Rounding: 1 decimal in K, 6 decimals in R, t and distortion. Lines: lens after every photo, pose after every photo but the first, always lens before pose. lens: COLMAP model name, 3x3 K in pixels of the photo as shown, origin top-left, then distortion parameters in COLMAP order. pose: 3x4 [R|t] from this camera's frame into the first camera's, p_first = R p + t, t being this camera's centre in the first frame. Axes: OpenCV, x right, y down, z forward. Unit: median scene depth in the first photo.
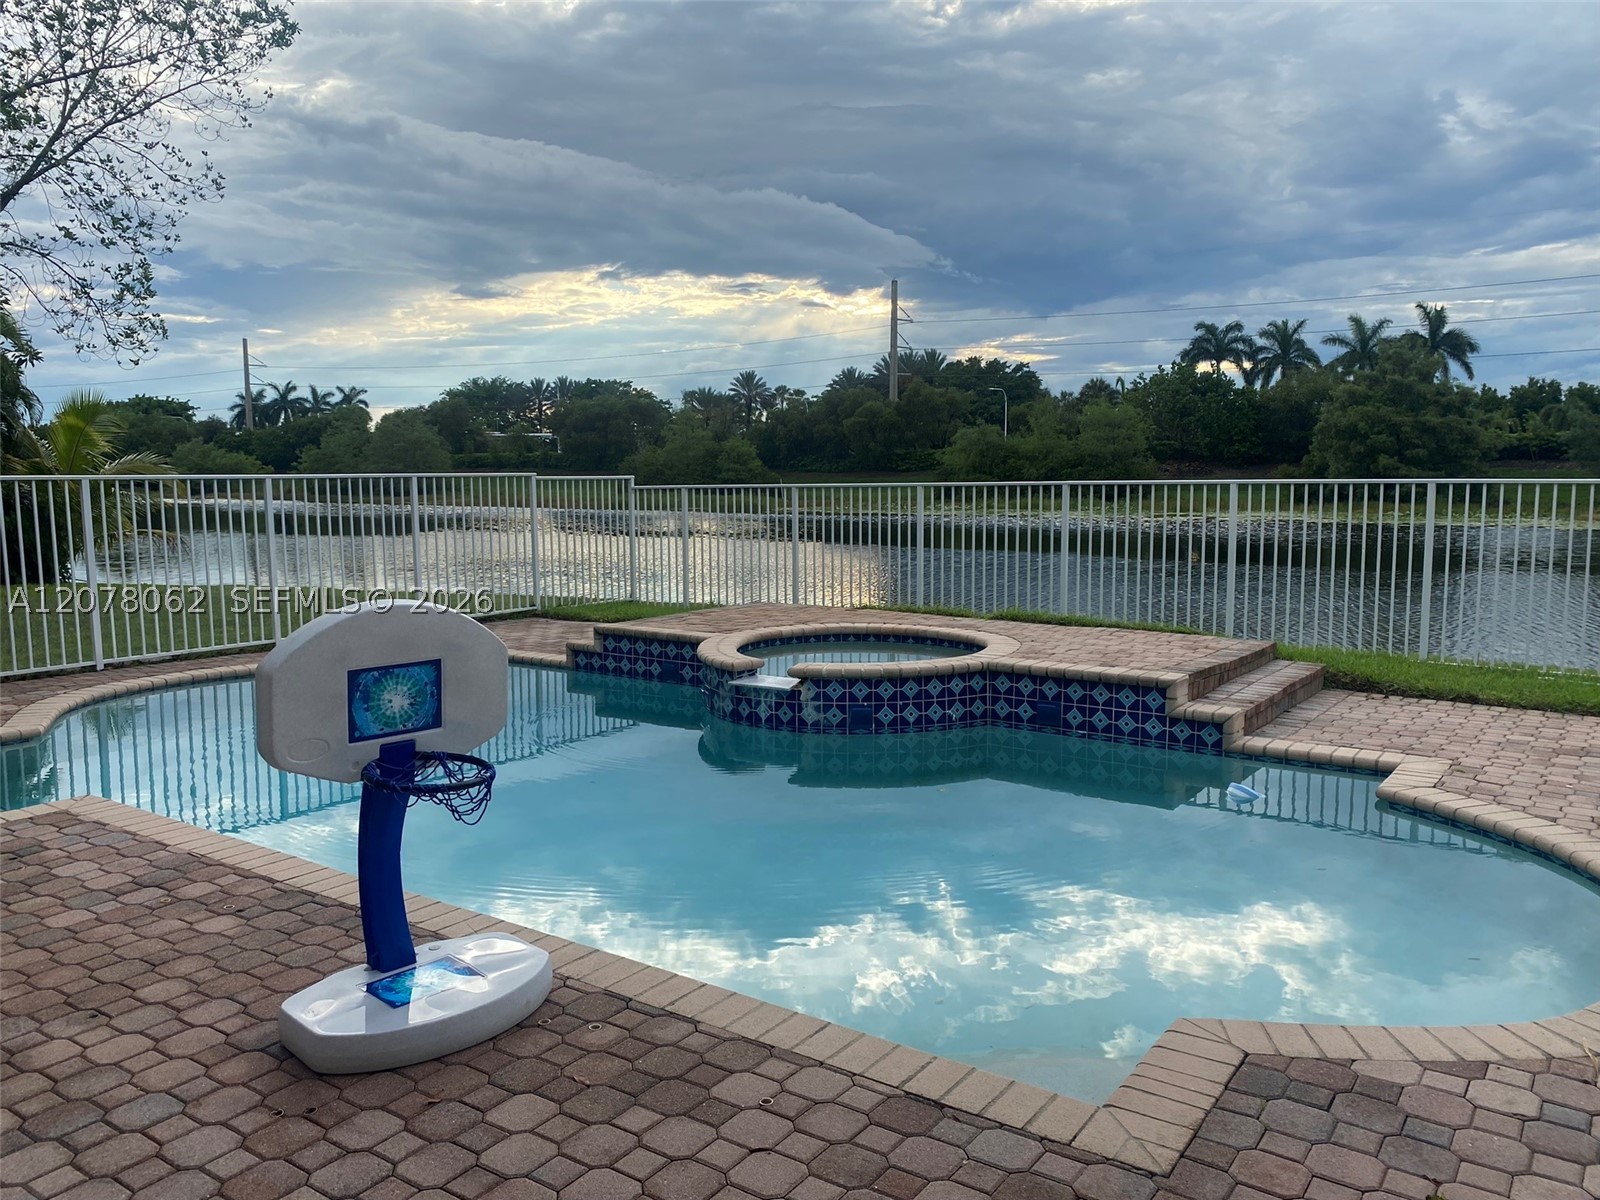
lens RADIAL K [[1211.5, 0, 800.0], [0, 1211.5, 600.0], [0, 0, 1]] dist [0.006719, -0.001842]
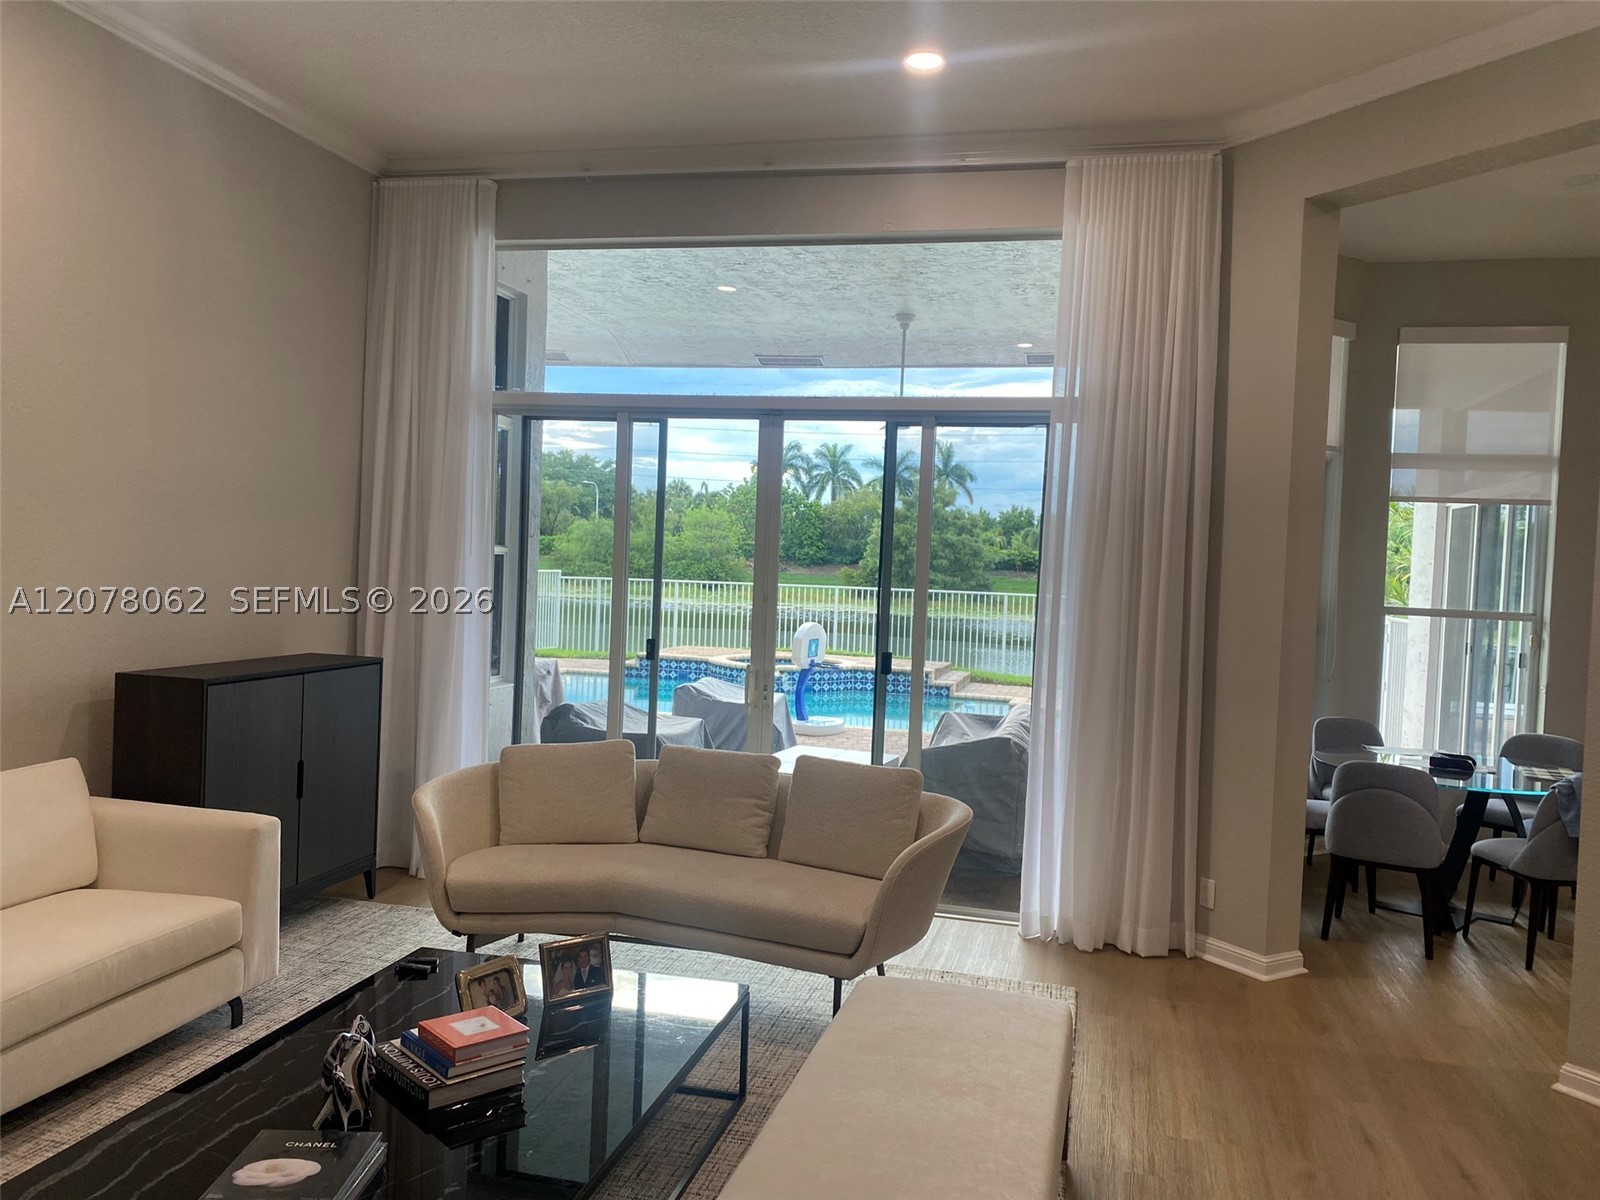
lens RADIAL K [[1211.5, 0, 800.0], [0, 1211.5, 600.0], [0, 0, 1]] dist [0.006719, -0.001842]
pose [[0.931118, 0.034869, 0.363048, -0.105427], [-0.009938, 0.997475, -0.070315, 0.012132], [-0.364584, 0.061863, 0.929113, -0.152567]]
